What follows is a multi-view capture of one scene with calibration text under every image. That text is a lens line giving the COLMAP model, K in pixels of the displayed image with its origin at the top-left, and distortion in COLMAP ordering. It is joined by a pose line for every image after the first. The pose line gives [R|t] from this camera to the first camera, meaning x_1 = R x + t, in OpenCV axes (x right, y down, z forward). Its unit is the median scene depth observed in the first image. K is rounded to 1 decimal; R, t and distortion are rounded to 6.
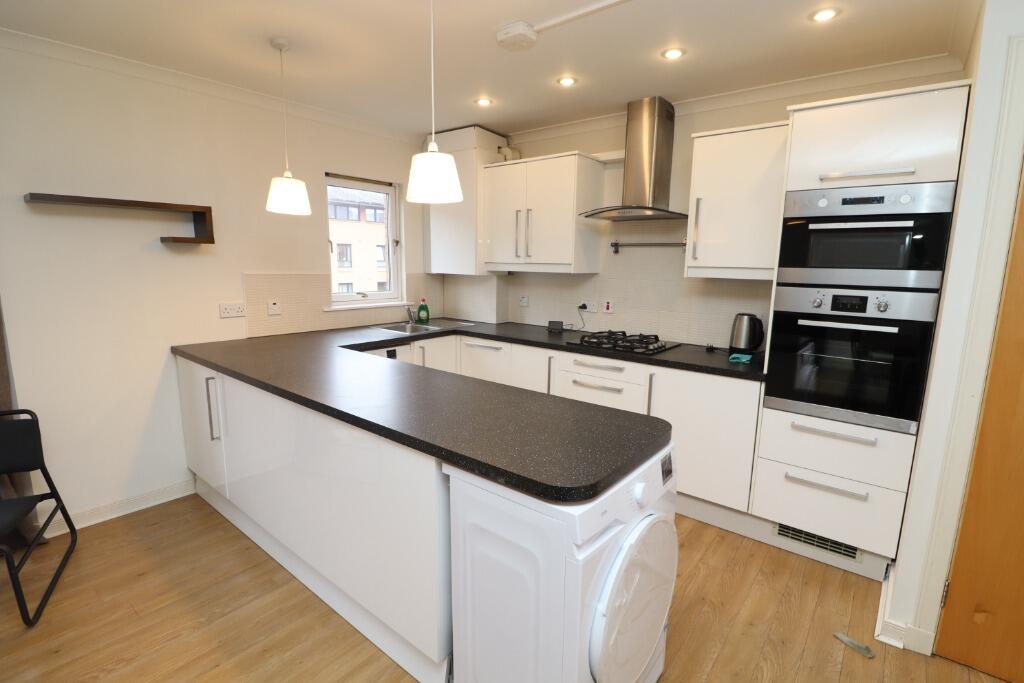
lens RADIAL K [[480.4, 0, 512.0], [0, 480.4, 341.5], [0, 0, 1]] dist [-0.001387, 0.000068]
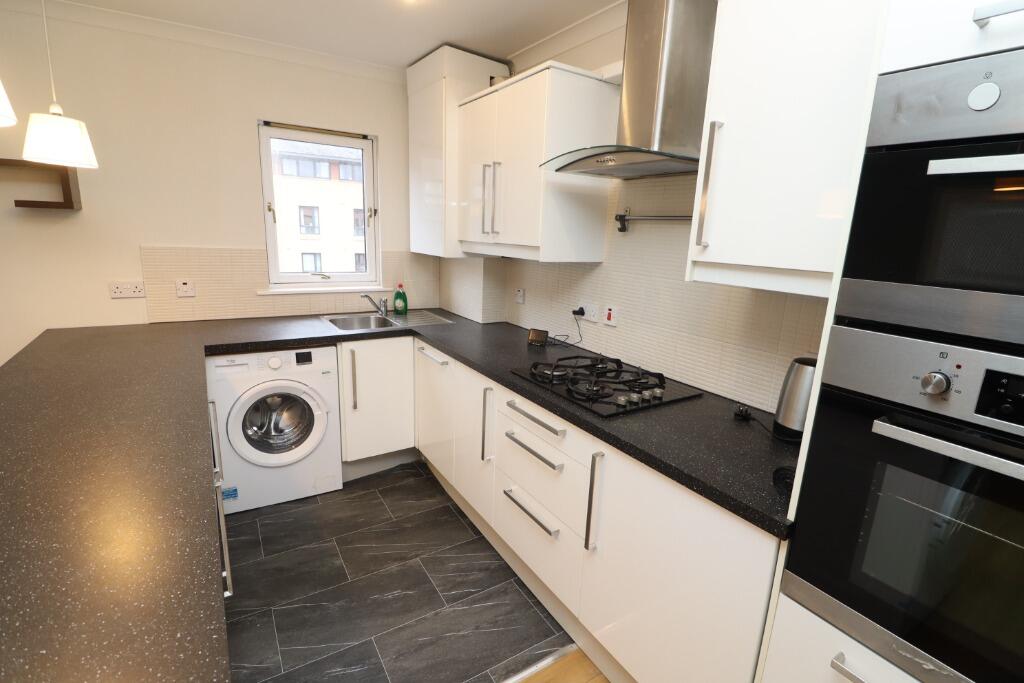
lens RADIAL K [[477.6, 0, 518.0], [0, 477.6, 339.9], [0, 0, 1]] dist [-0.017333, -0.001136]
pose [[0.950273, 0.092289, -0.297428, 0.283783], [-0.077903, 0.995160, 0.059889, -0.071004], [0.301515, -0.033740, 0.952864, 0.368101]]
